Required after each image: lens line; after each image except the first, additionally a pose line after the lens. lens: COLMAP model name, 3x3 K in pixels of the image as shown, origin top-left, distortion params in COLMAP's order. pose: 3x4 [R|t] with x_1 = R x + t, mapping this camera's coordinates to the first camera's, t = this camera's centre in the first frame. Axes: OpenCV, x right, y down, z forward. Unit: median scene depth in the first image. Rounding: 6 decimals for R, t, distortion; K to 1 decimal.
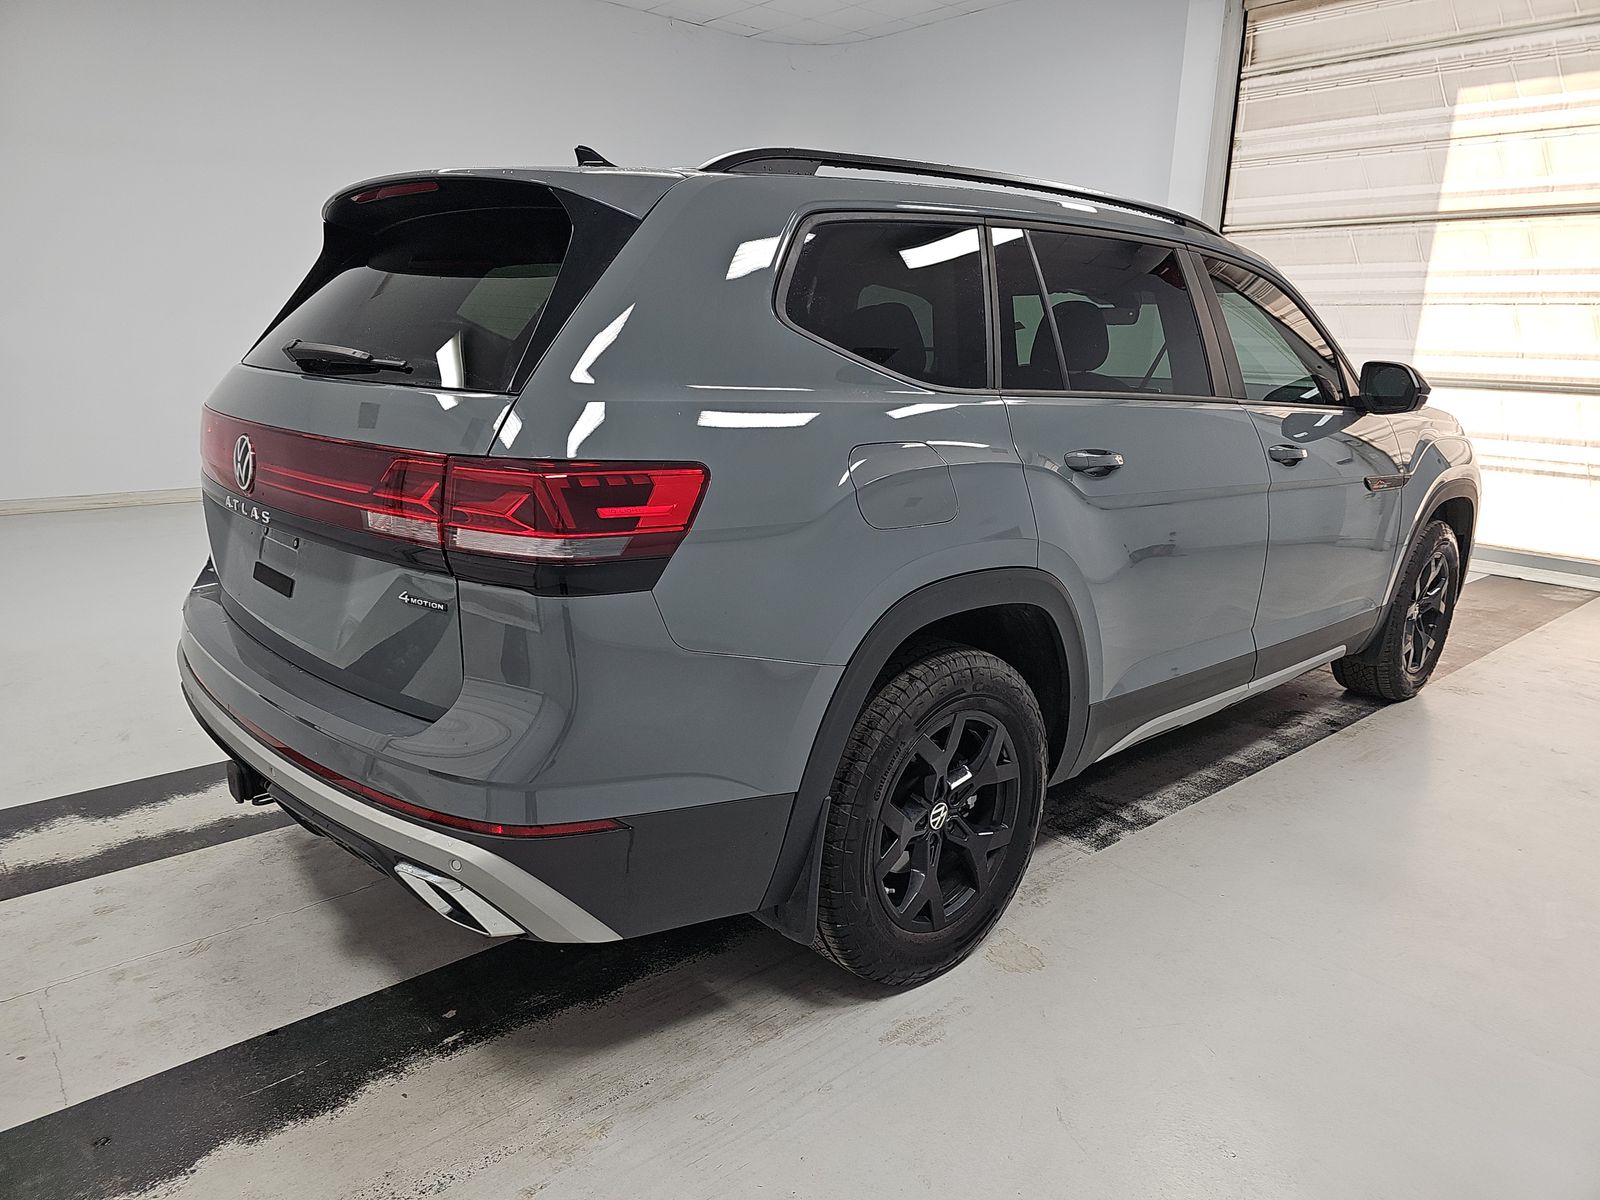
lens RADIAL K [[1069.1, 0, 789.0], [0, 1069.1, 589.8], [0, 0, 1]] dist [0.023313, -0.028598]
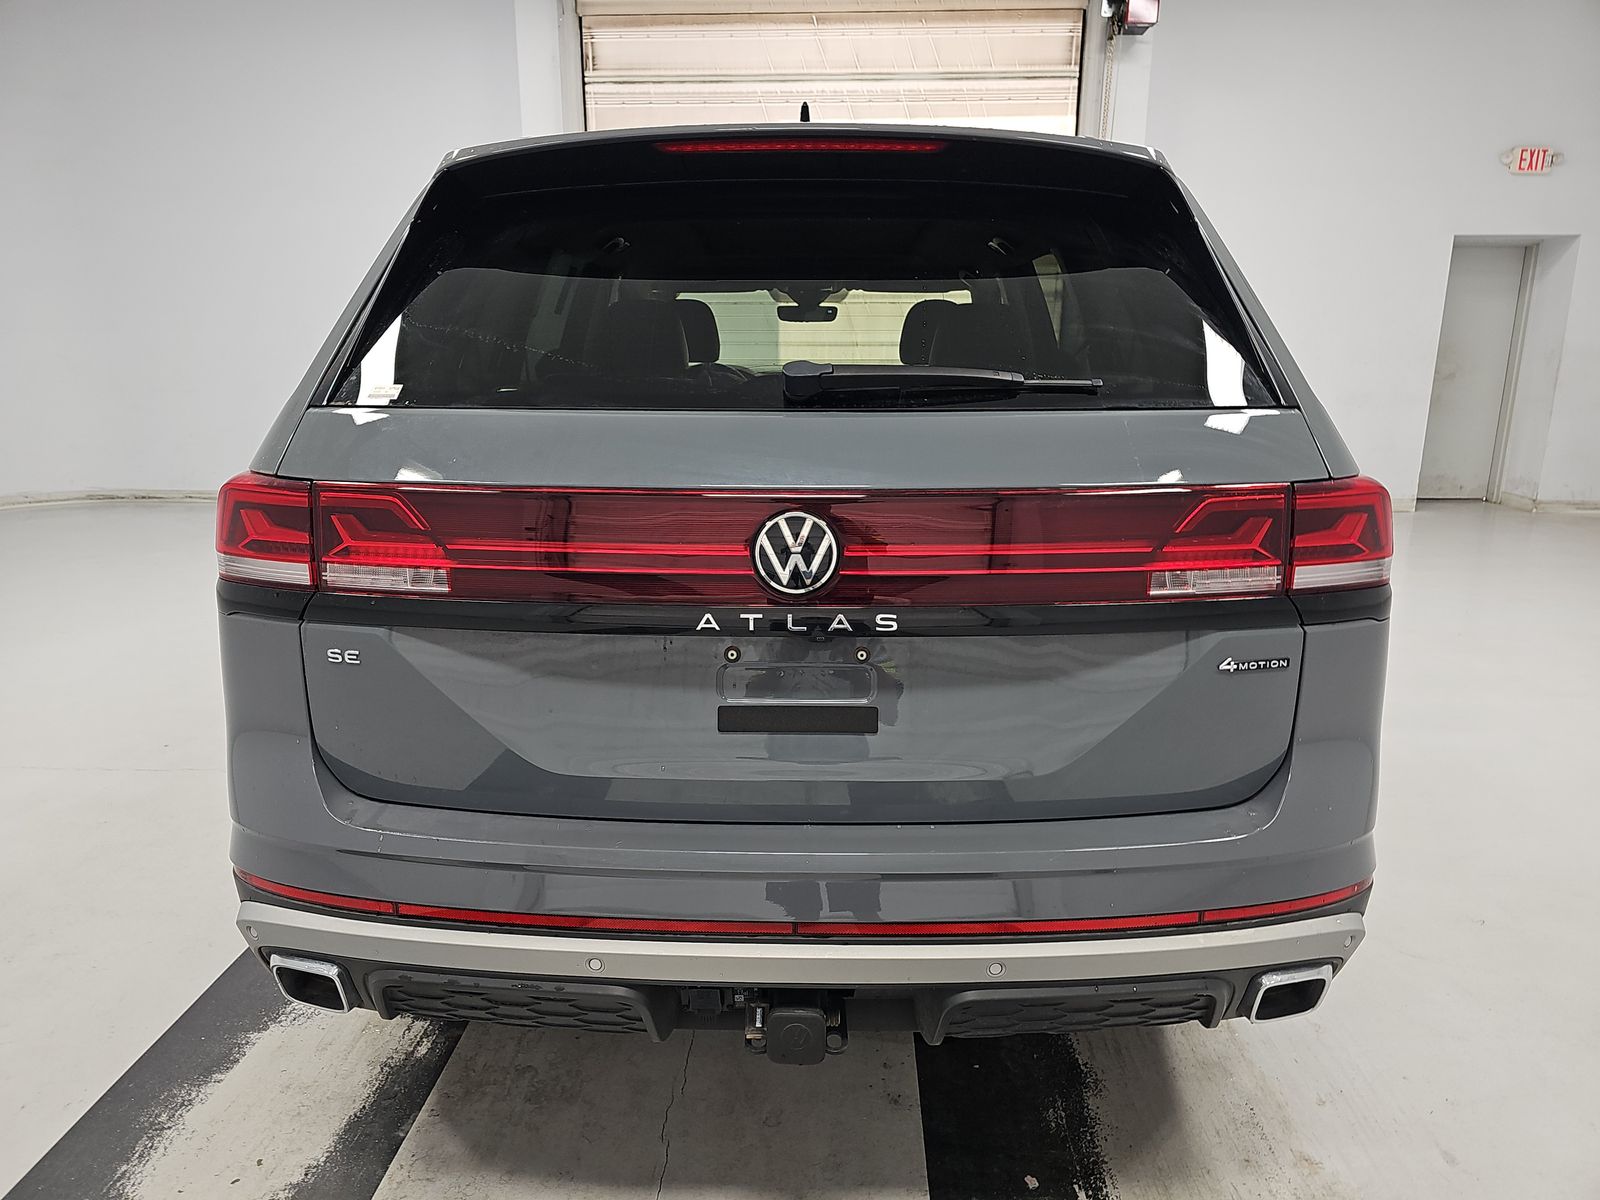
lens RADIAL K [[1069.1, 0, 796.5], [0, 1069.1, 614.4], [0, 0, 1]] dist [0.023313, -0.028598]
pose [[0.684910, -0.202321, 0.699975, -0.308142], [0.184967, 0.977484, 0.101545, -0.047064], [-0.704760, 0.059923, 0.706911, 0.175461]]
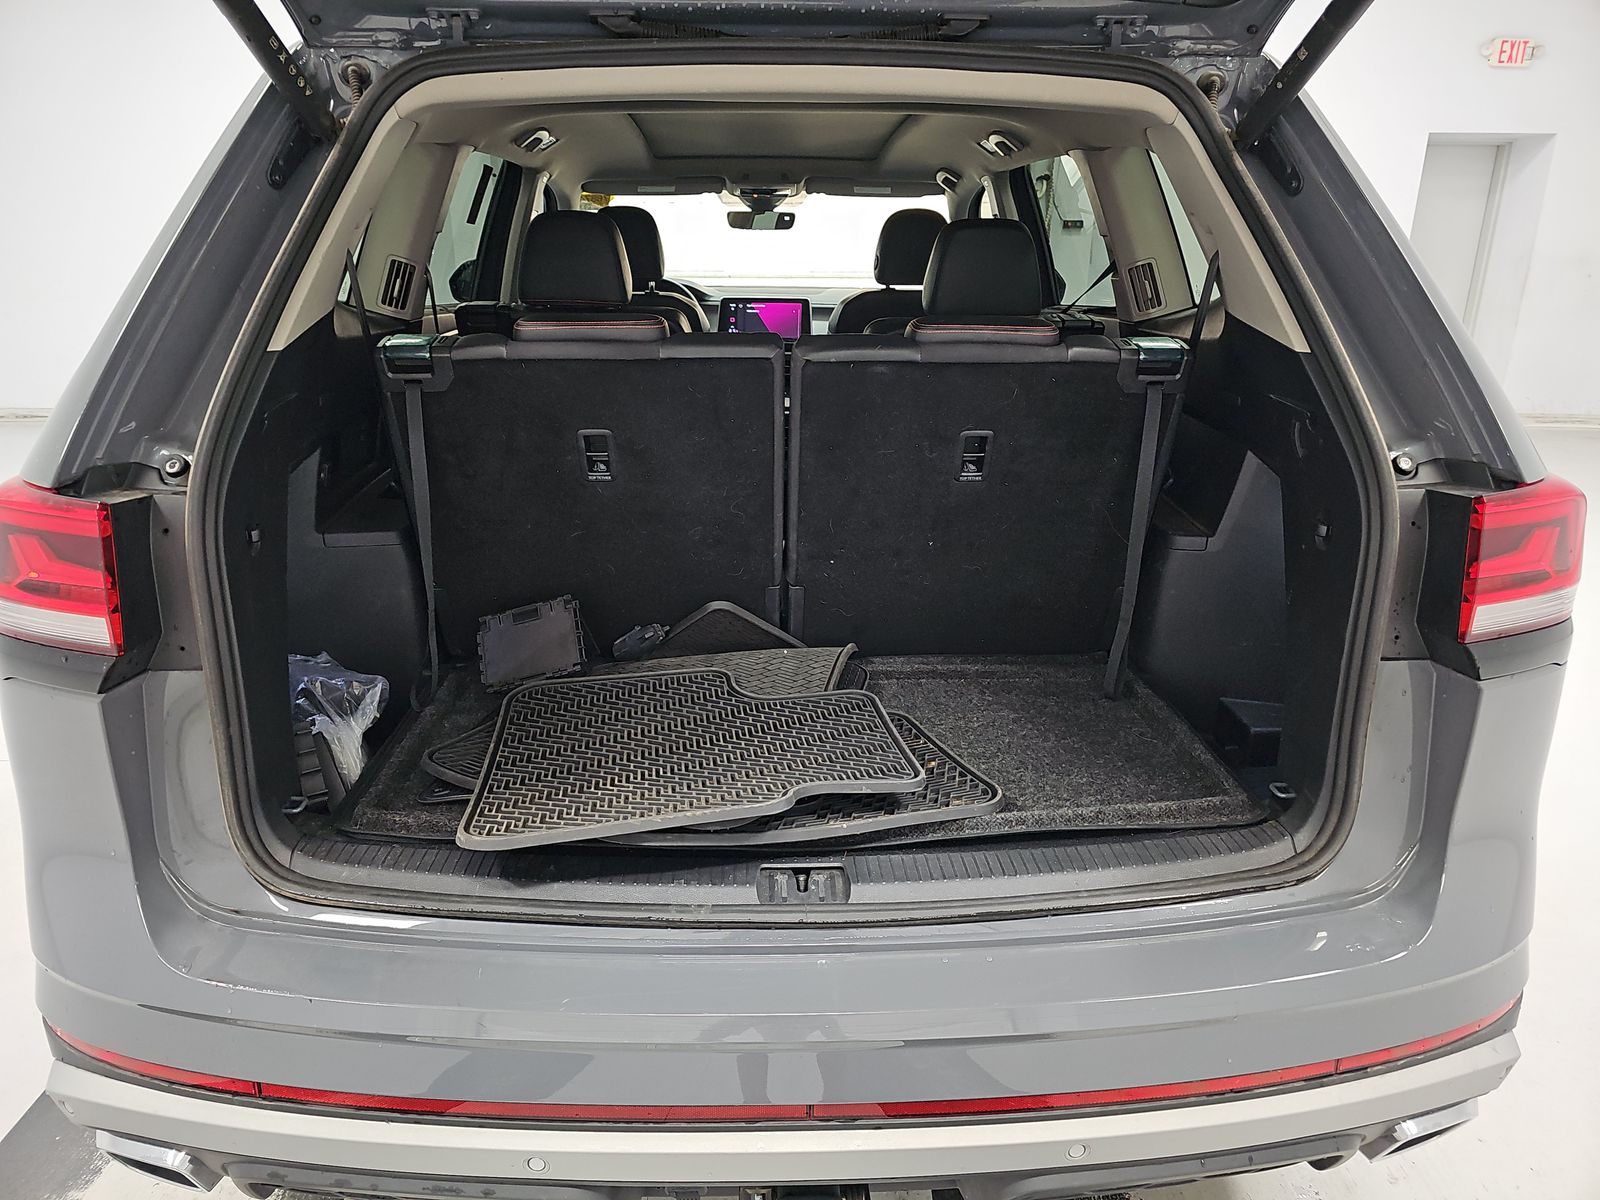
lens RADIAL K [[1069.1, 0, 805.2], [0, 1069.1, 594.1], [0, 0, 1]] dist [0.023313, -0.028598]
pose [[0.636011, -0.265725, 0.724486, -0.264927], [0.191065, 0.963836, 0.185781, -0.067833], [-0.747652, 0.020266, 0.663781, 0.225793]]
